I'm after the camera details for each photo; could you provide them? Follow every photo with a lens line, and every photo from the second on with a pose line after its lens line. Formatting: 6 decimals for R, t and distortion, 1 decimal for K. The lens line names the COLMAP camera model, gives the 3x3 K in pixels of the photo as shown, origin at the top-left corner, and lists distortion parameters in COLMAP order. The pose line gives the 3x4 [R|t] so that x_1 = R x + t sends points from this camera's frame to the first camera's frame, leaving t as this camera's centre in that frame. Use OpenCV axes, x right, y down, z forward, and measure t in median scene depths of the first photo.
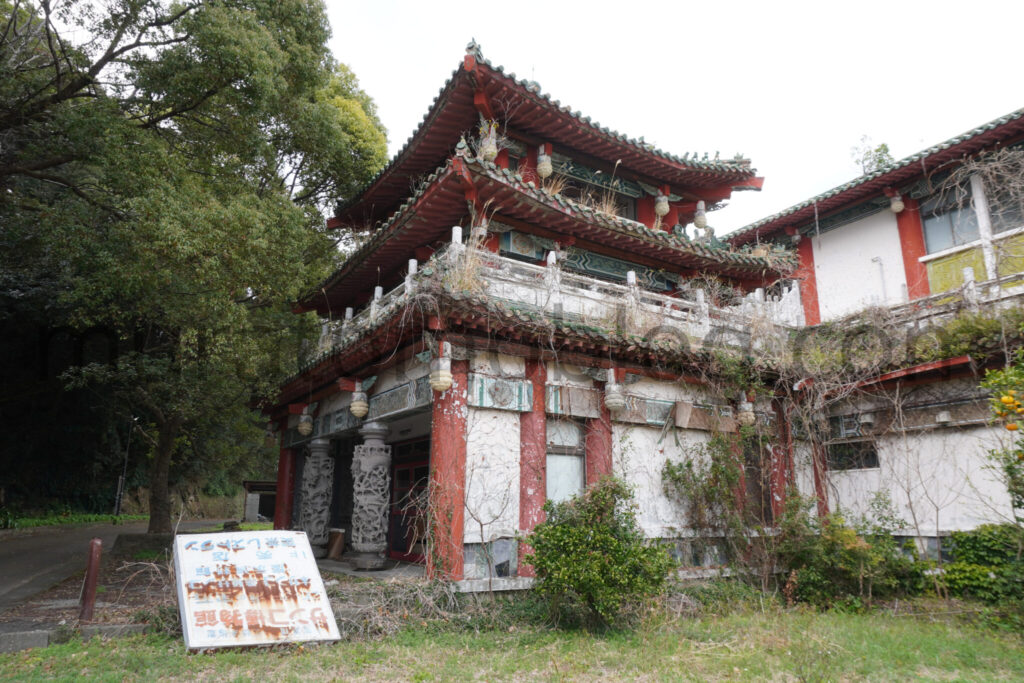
lens RADIAL K [[678.9, 0, 511.4], [0, 678.9, 342.1], [0, 0, 1]] dist [-0.032027, 0.001590]
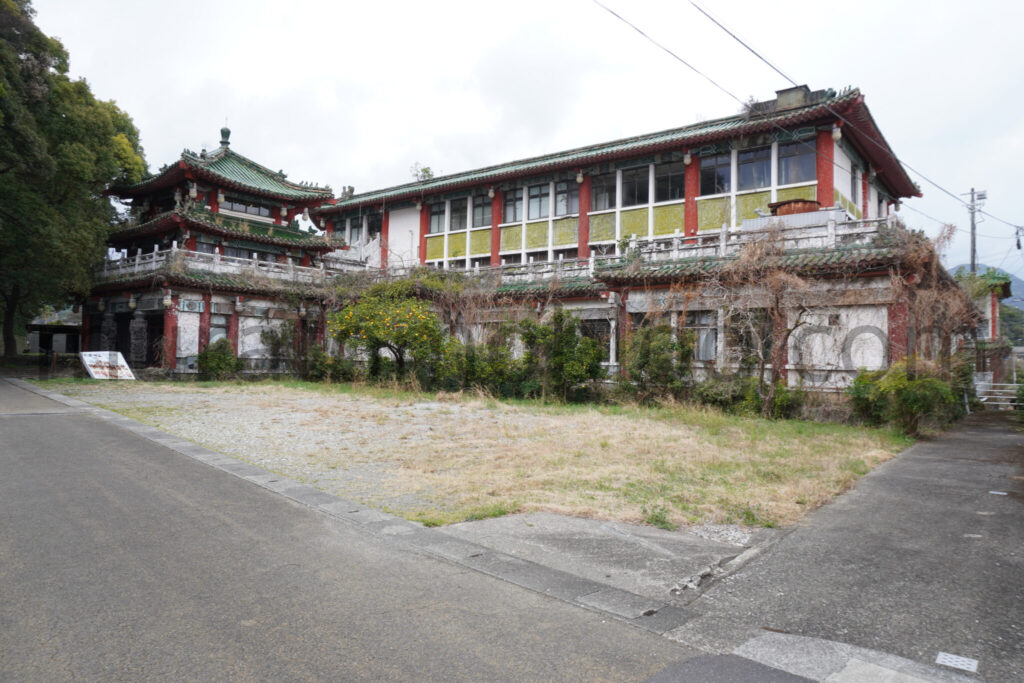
lens RADIAL K [[678.9, 0, 512.7], [0, 678.9, 342.3], [0, 0, 1]] dist [-0.032027, 0.001590]
pose [[0.941679, 0.023583, 0.335685, 0.278029], [-0.099008, 0.972805, 0.209400, -0.452575], [-0.321617, -0.230423, 0.918405, -1.848744]]
